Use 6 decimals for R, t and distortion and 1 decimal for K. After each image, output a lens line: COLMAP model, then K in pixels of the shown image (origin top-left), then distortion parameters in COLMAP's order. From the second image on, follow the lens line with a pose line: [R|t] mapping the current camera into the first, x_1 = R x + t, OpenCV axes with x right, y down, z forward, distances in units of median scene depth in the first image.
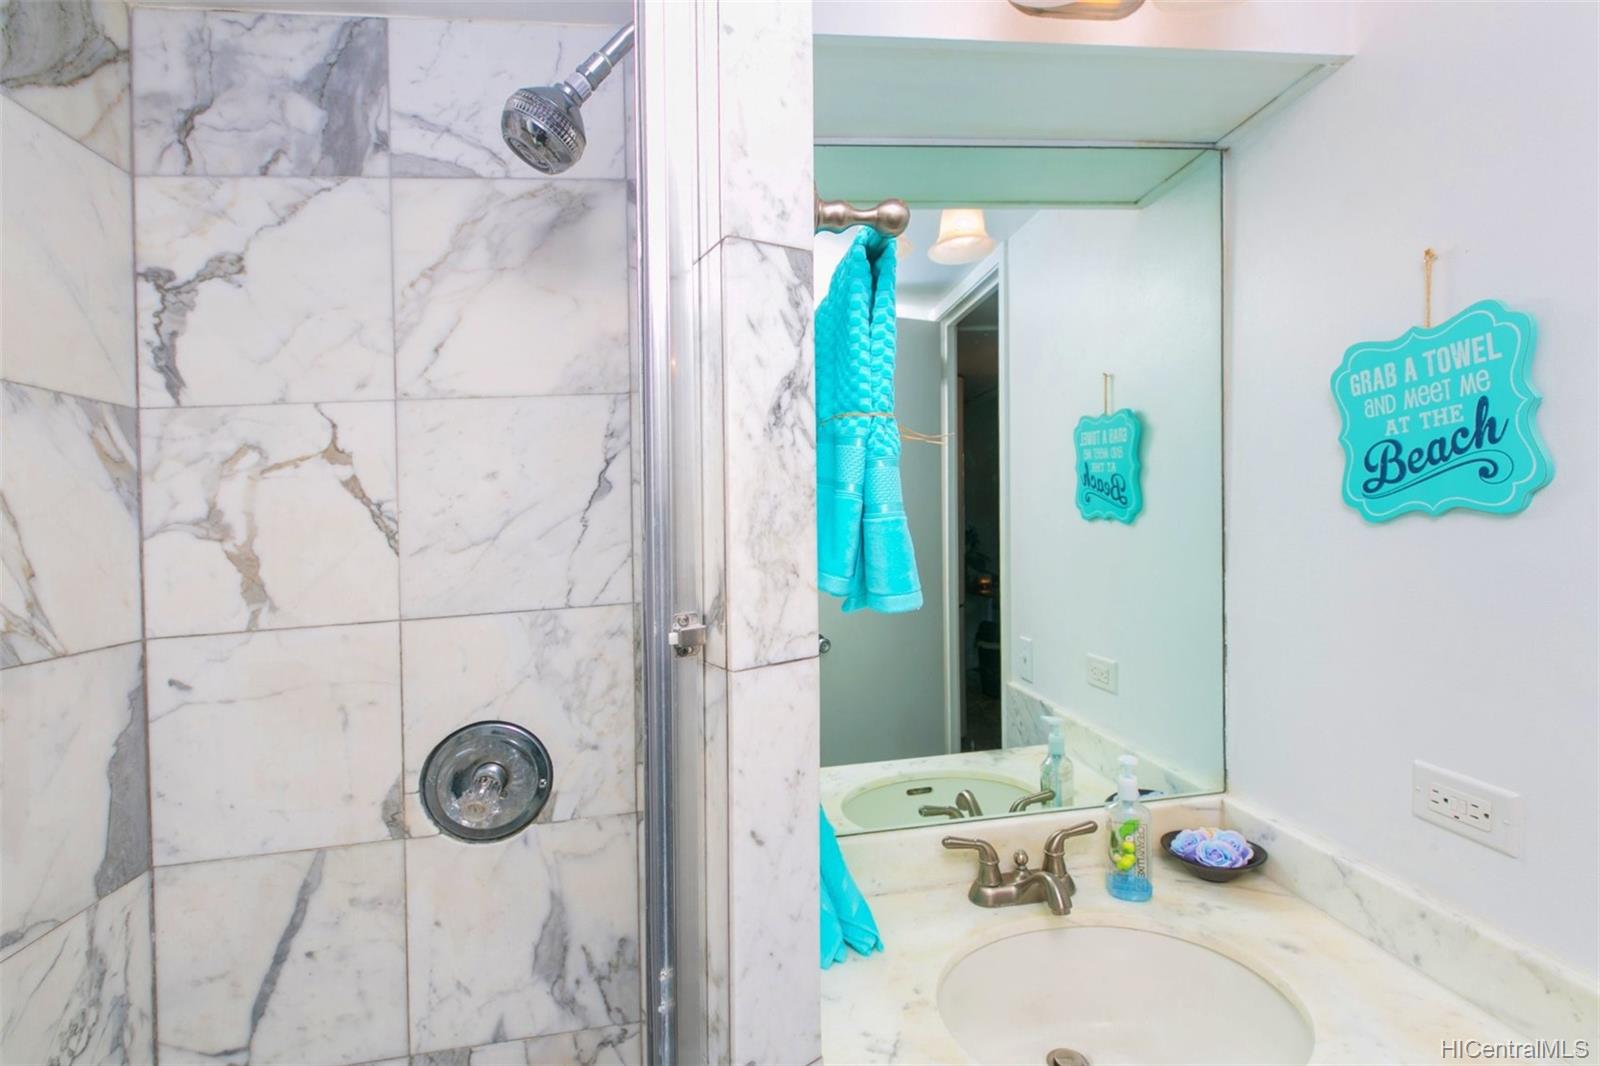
lens RADIAL K [[710.5, 0, 800.8], [0, 710.5, 531.2], [0, 0, 1]] dist [0.013225, -0.007122]
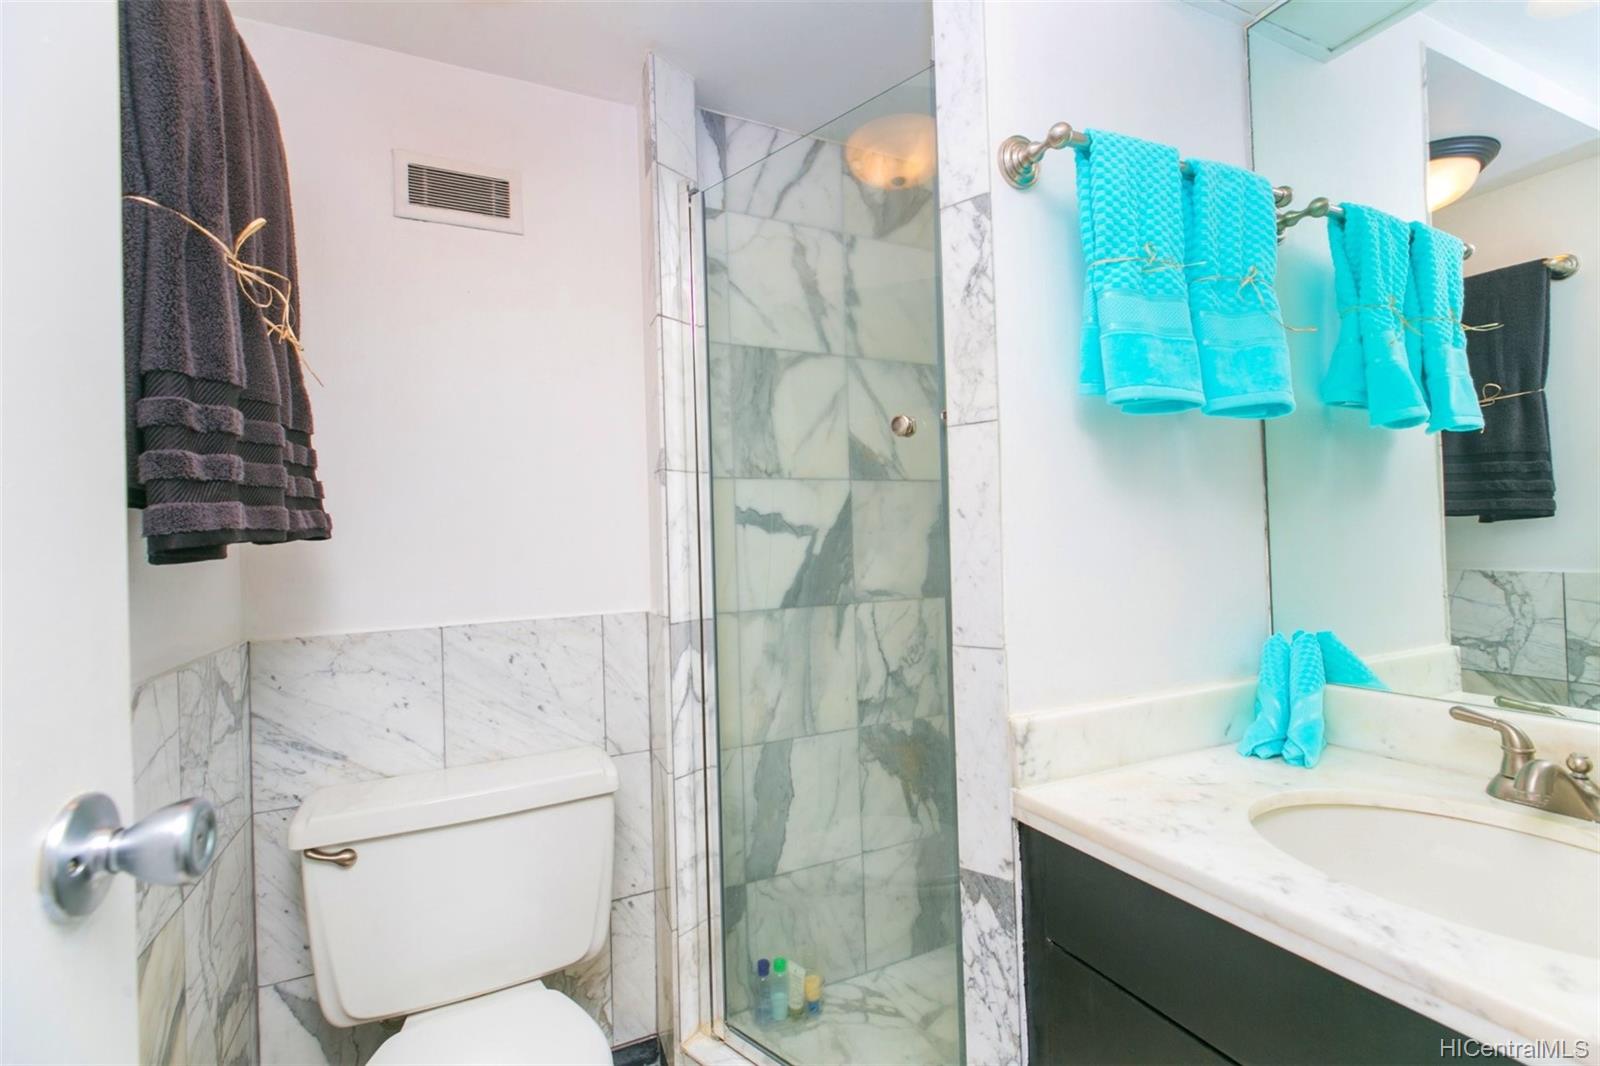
lens RADIAL K [[710.5, 0, 800.8], [0, 710.5, 531.2], [0, 0, 1]] dist [0.013225, -0.007122]
pose [[0.304343, 0.038896, -0.951768, 1.628412], [-0.000081, 0.999167, 0.040808, 0.392285], [0.952562, -0.012342, 0.304093, -0.011274]]
